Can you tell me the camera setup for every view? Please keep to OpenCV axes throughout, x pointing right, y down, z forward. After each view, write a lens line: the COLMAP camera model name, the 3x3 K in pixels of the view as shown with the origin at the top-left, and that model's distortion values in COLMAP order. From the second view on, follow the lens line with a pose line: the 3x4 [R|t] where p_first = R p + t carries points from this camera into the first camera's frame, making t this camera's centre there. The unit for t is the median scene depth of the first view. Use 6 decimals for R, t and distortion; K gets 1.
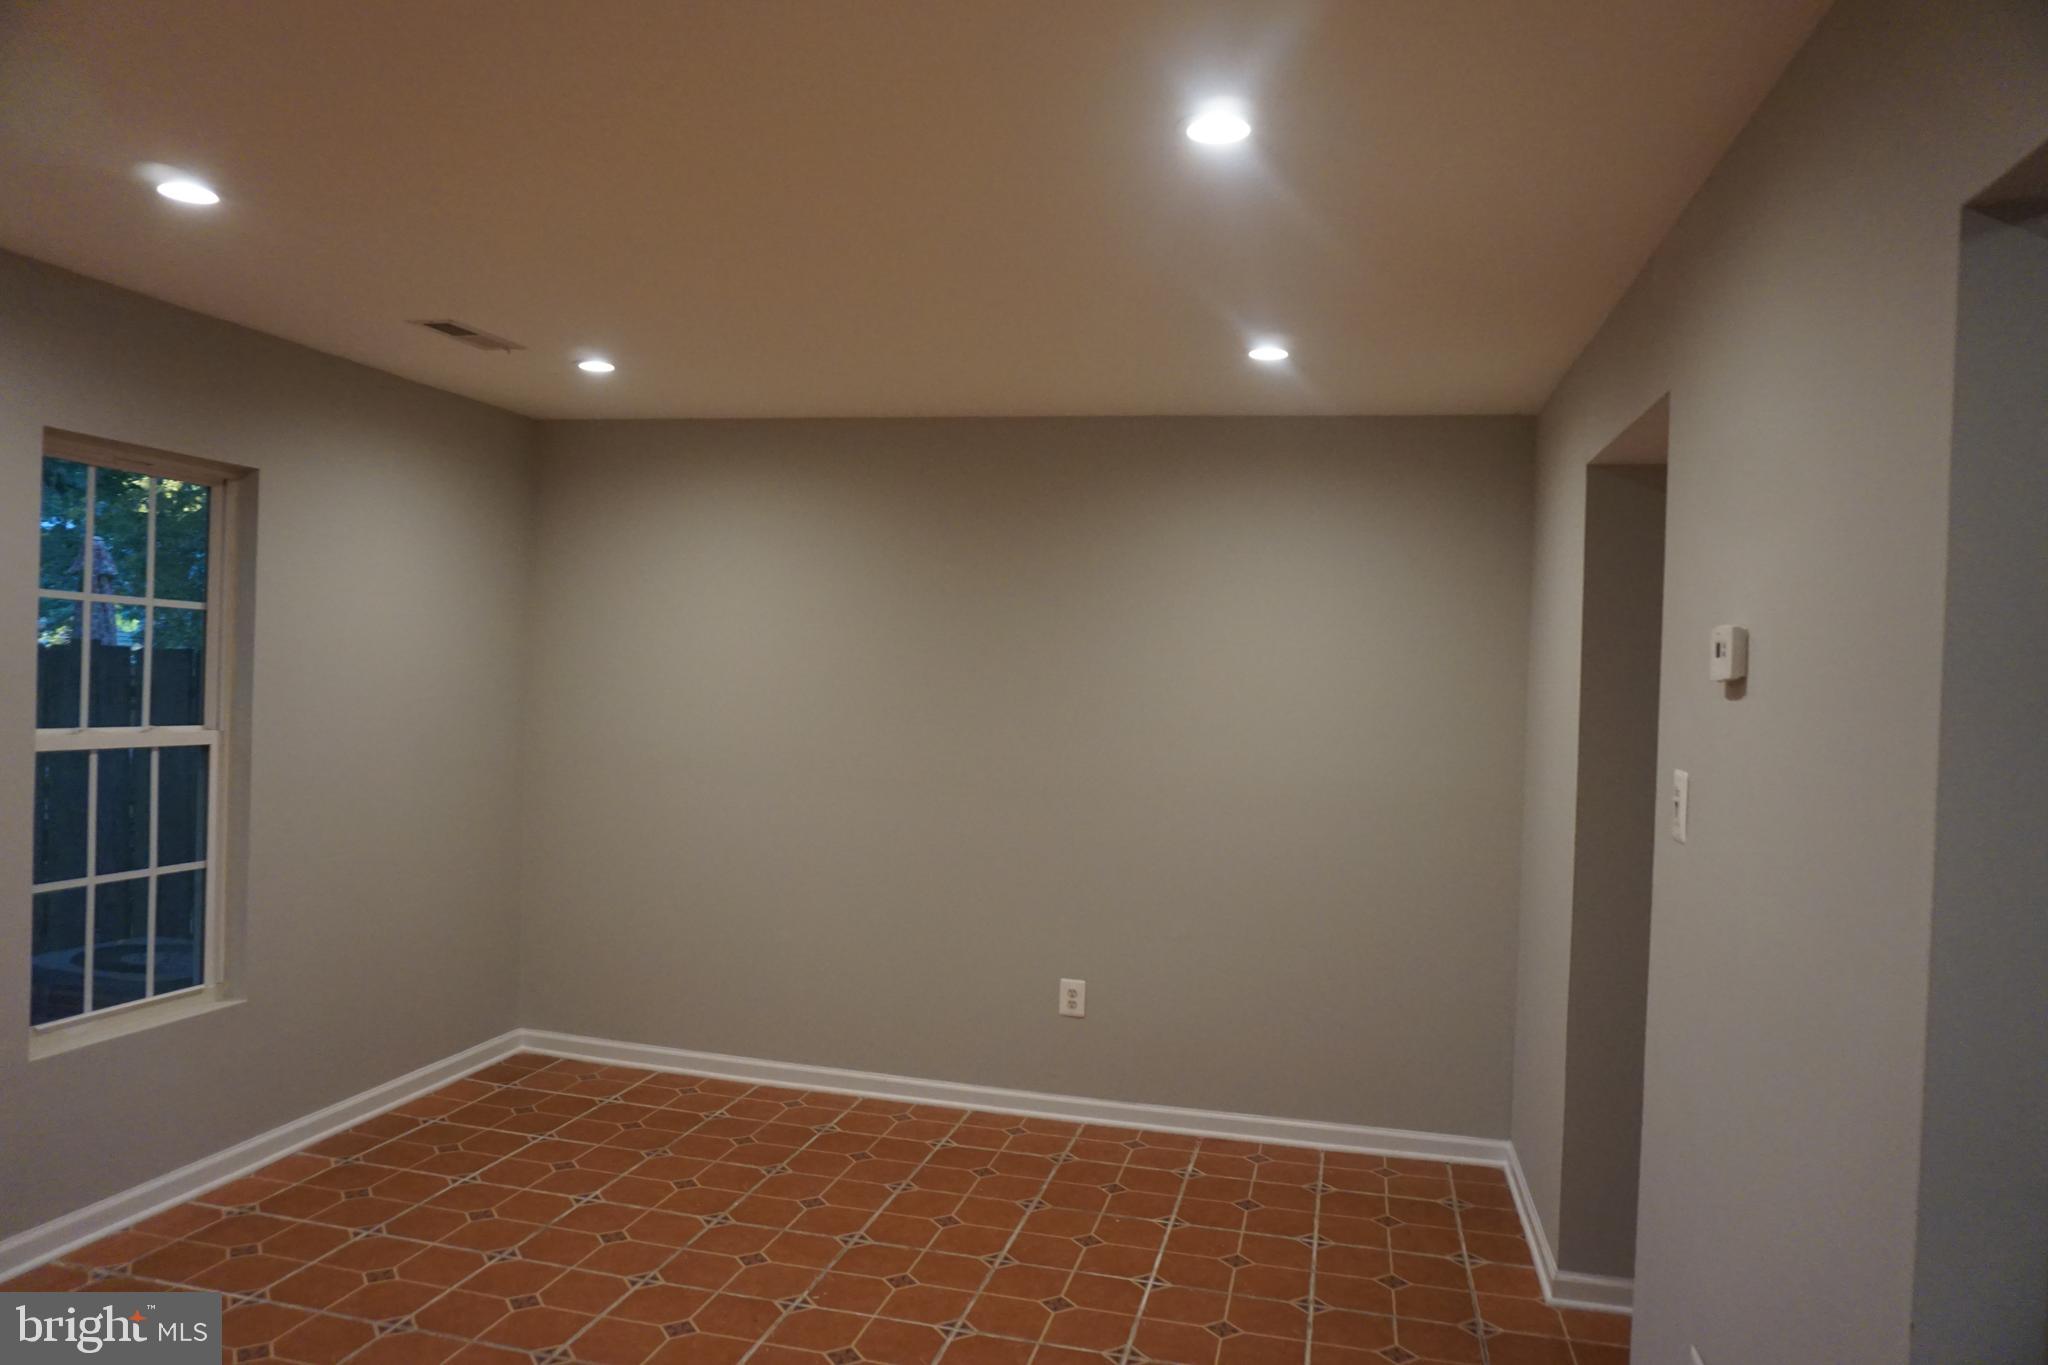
lens RADIAL K [[1351.1, 0, 1026.3], [0, 1351.1, 649.0], [0, 0, 1]] dist [-0.040369, 0.024985]
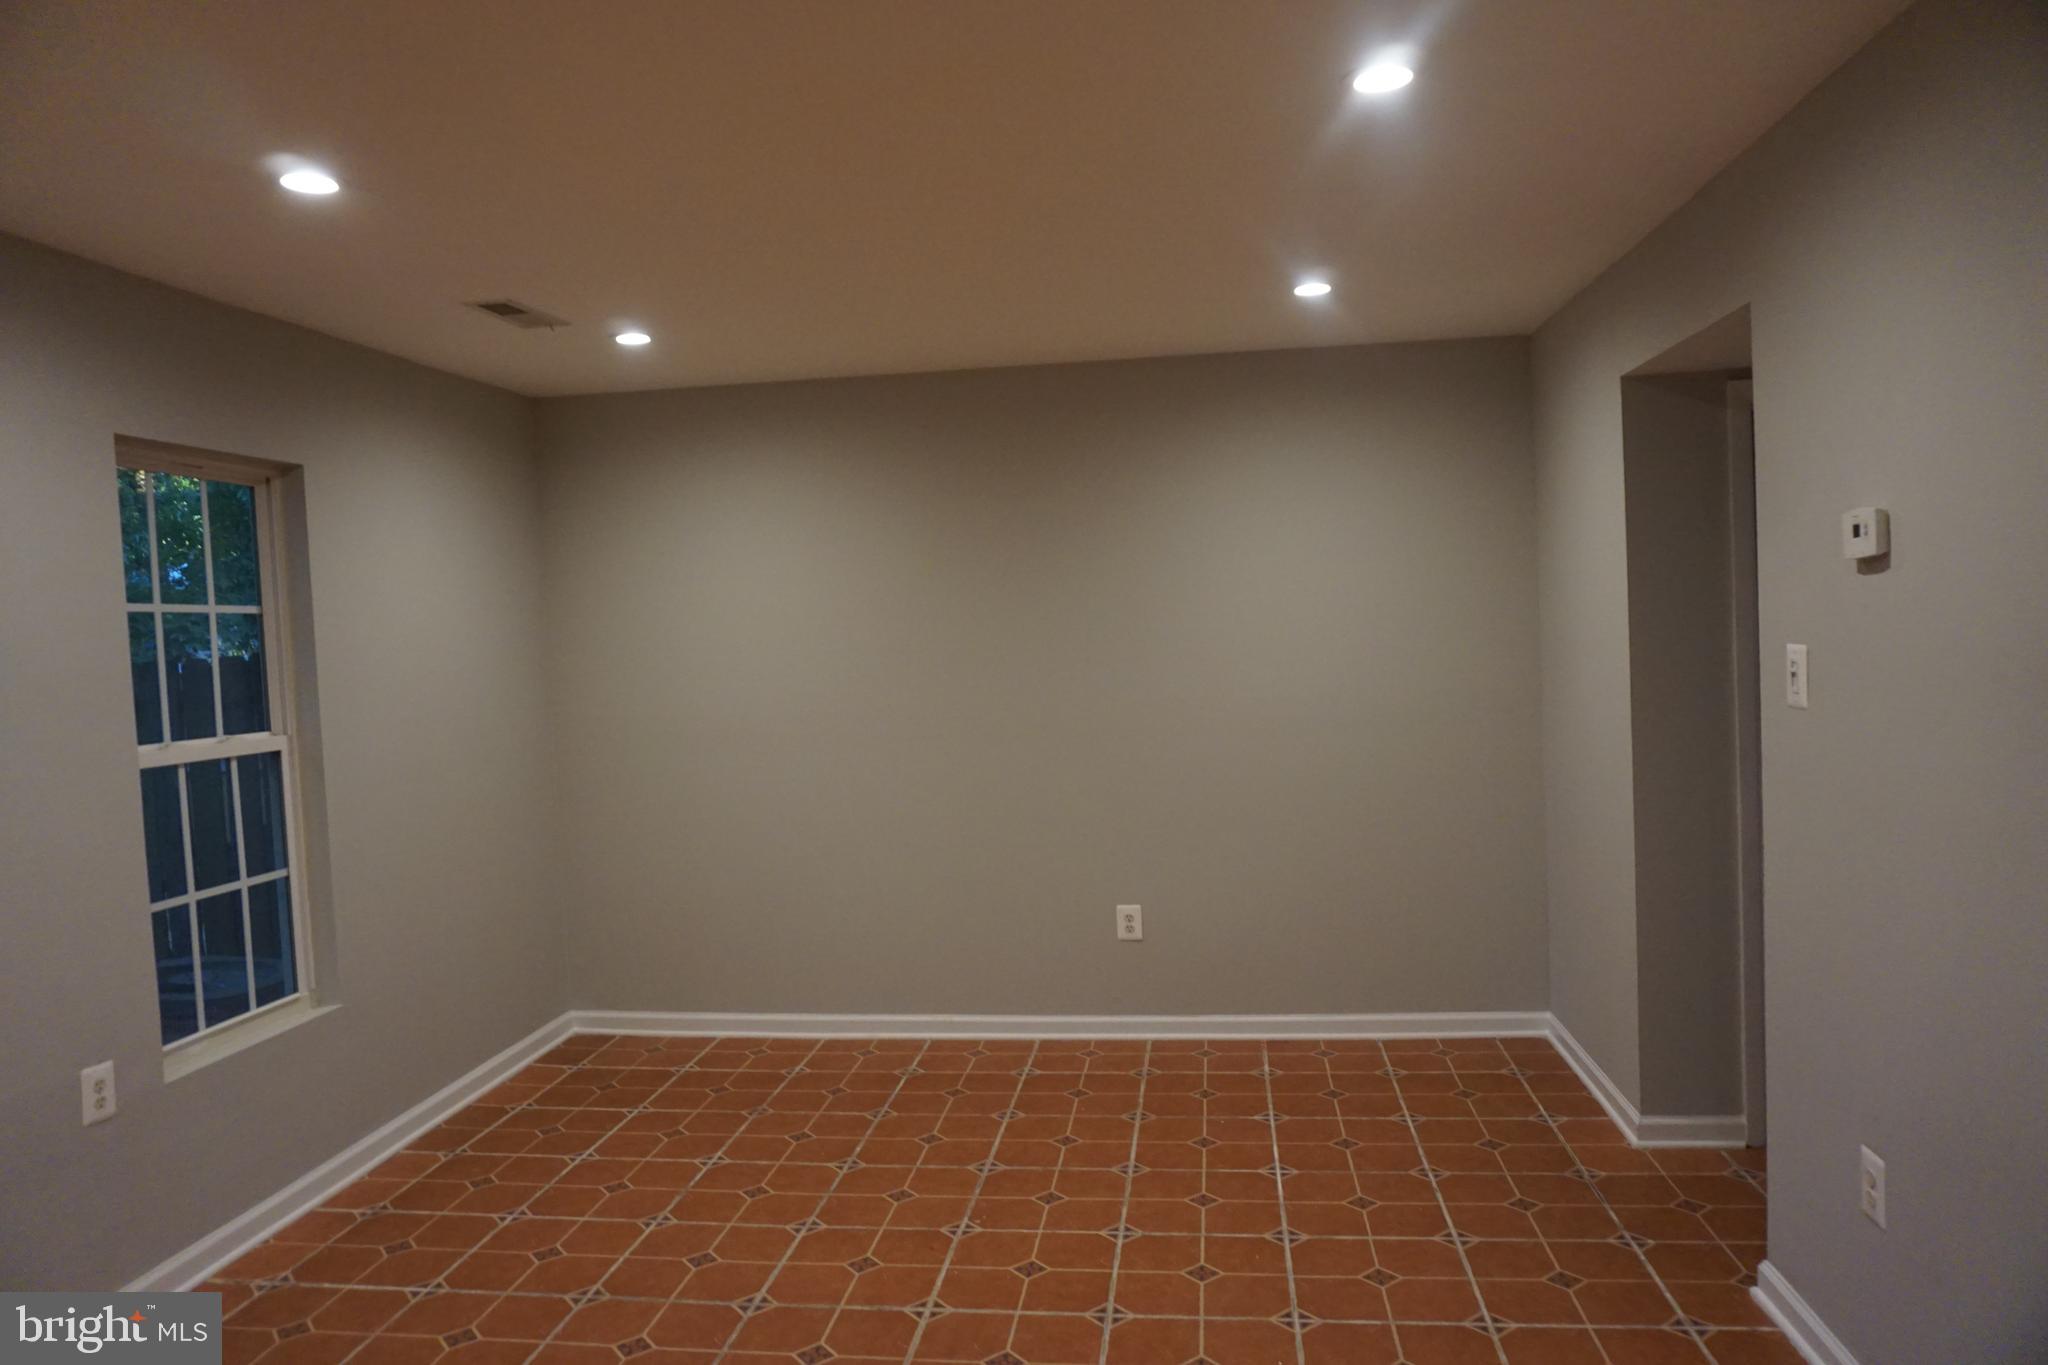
lens RADIAL K [[1351.1, 0, 1025.9], [0, 1351.1, 643.8], [0, 0, 1]] dist [-0.040369, 0.024985]
pose [[0.992126, -0.080471, 0.095973, -0.157924], [0.077213, 0.996320, 0.037199, -0.000253], [-0.098614, -0.029496, 0.994689, -0.026050]]
